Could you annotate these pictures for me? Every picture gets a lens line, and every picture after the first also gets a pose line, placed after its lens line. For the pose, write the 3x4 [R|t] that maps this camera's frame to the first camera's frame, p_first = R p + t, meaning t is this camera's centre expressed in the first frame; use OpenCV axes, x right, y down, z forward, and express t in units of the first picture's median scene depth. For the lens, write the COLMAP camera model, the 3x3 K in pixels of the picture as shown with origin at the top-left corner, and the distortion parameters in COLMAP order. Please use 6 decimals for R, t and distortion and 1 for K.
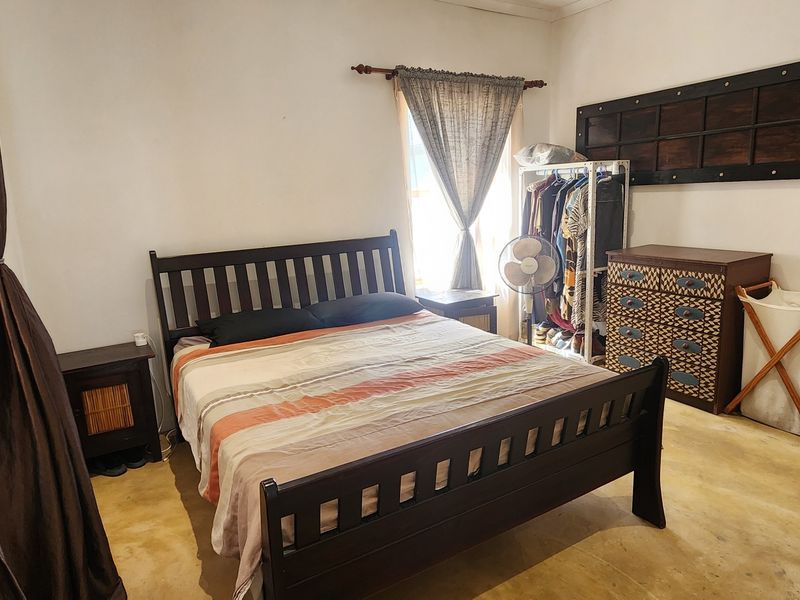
lens RADIAL K [[518.2, 0, 403.5], [0, 518.2, 298.7], [0, 0, 1]] dist [0.000319, 0.001061]
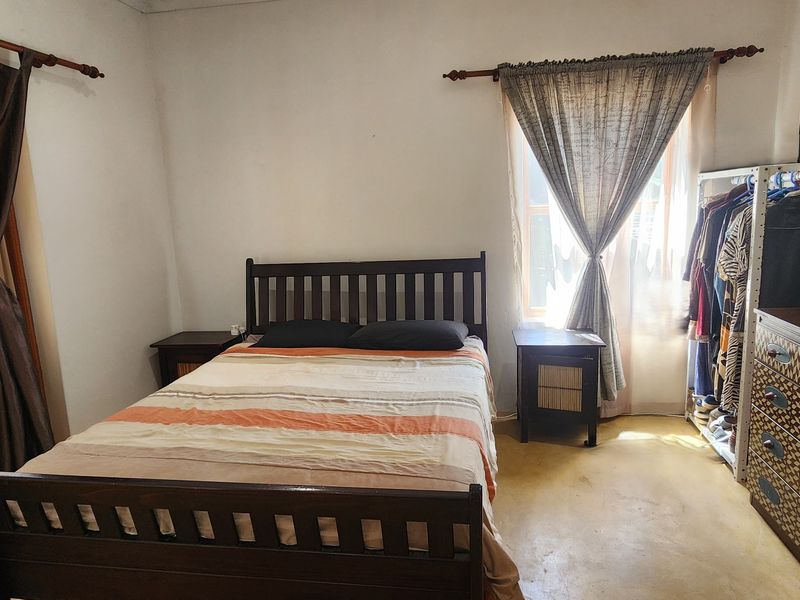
lens RADIAL K [[518.2, 0, 403.5], [0, 518.2, 298.7], [0, 0, 1]] dist [0.000319, 0.001061]
pose [[0.776510, 0.120436, -0.618488, 0.420902], [-0.121789, 0.991741, 0.040213, -0.071154], [0.618224, 0.044099, 0.784764, 0.222151]]
